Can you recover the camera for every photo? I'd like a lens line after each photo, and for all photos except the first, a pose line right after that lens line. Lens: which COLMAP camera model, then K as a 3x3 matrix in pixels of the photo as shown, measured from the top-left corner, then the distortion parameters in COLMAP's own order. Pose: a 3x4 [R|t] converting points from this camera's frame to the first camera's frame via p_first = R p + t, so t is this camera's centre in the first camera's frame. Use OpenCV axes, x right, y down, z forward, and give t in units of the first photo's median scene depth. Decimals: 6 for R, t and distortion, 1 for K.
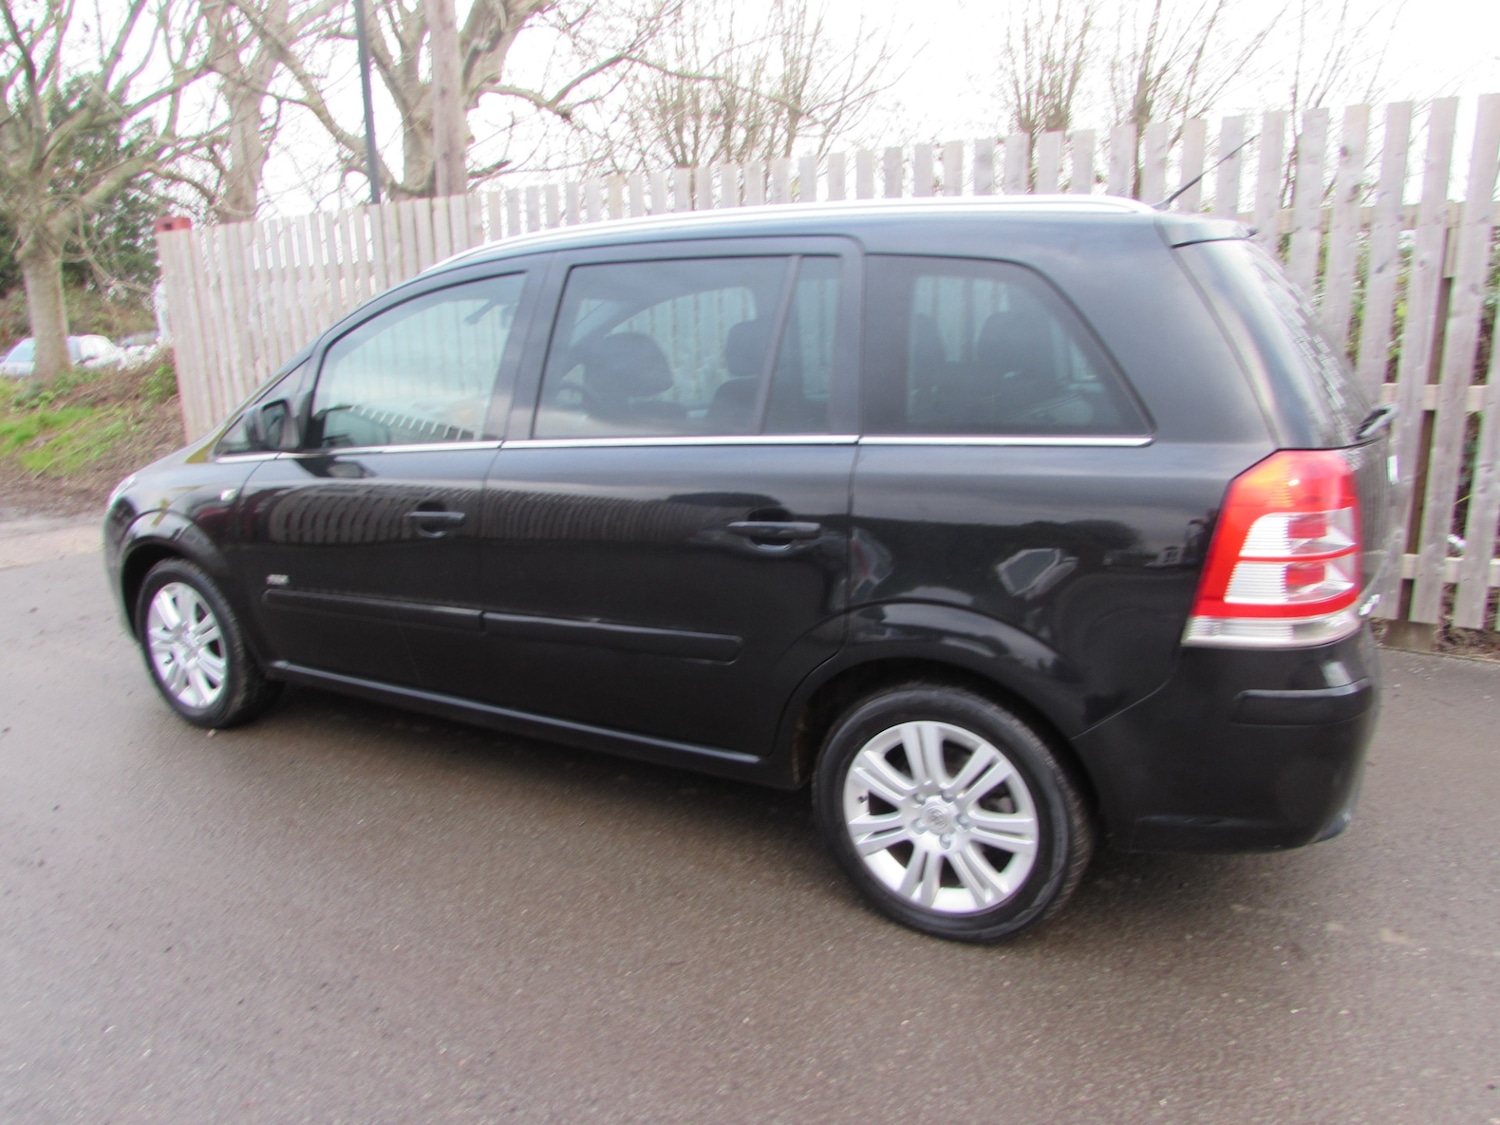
lens RADIAL K [[1059.8, 0, 752.9], [0, 1059.8, 564.6], [0, 0, 1]] dist [-0.049587, 0.027539]
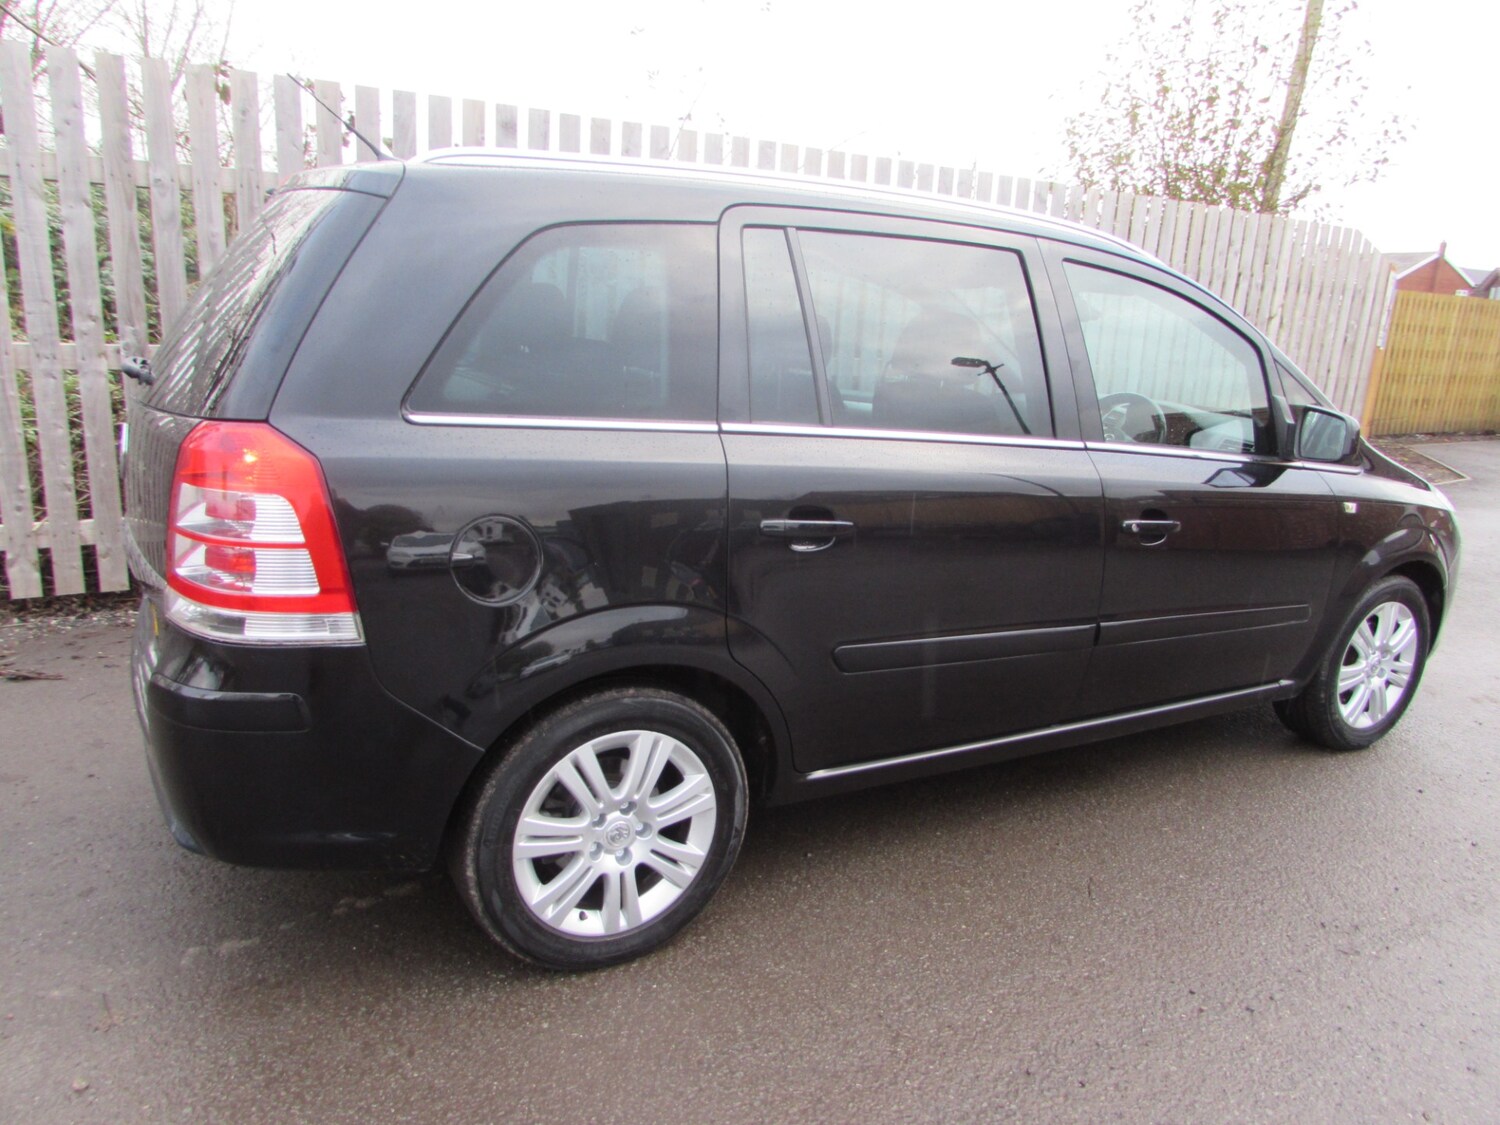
lens RADIAL K [[1059.8, 0, 752.1], [0, 1059.8, 572.6], [0, 0, 1]] dist [-0.049587, 0.027539]
pose [[0.482849, -0.178039, 0.857414, -0.930626], [0.143752, 0.981947, 0.122944, -0.115269], [-0.863824, 0.063892, 0.499726, 0.575903]]
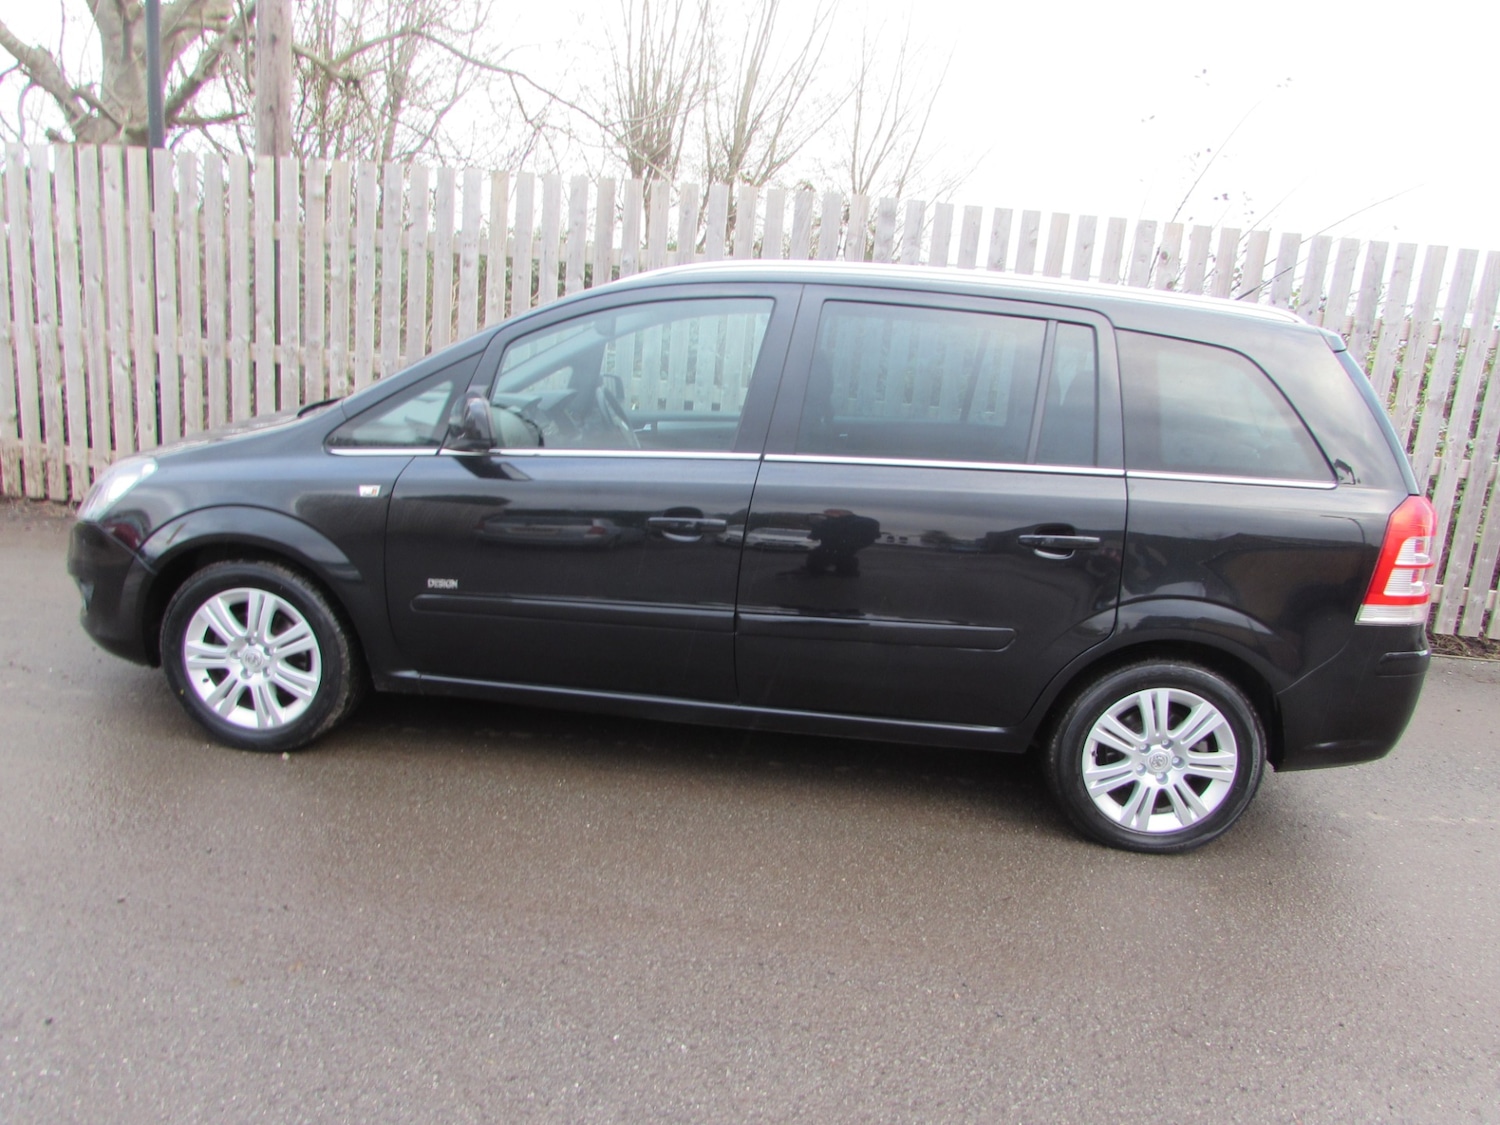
lens RADIAL K [[1059.8, 0, 749.7], [0, 1059.8, 565.7], [0, 0, 1]] dist [-0.049587, 0.027539]
pose [[0.901396, 0.000668, 0.432994, -0.685632], [-0.002188, 0.999993, 0.003011, -0.005854], [-0.432989, -0.003661, 0.901392, 0.029569]]
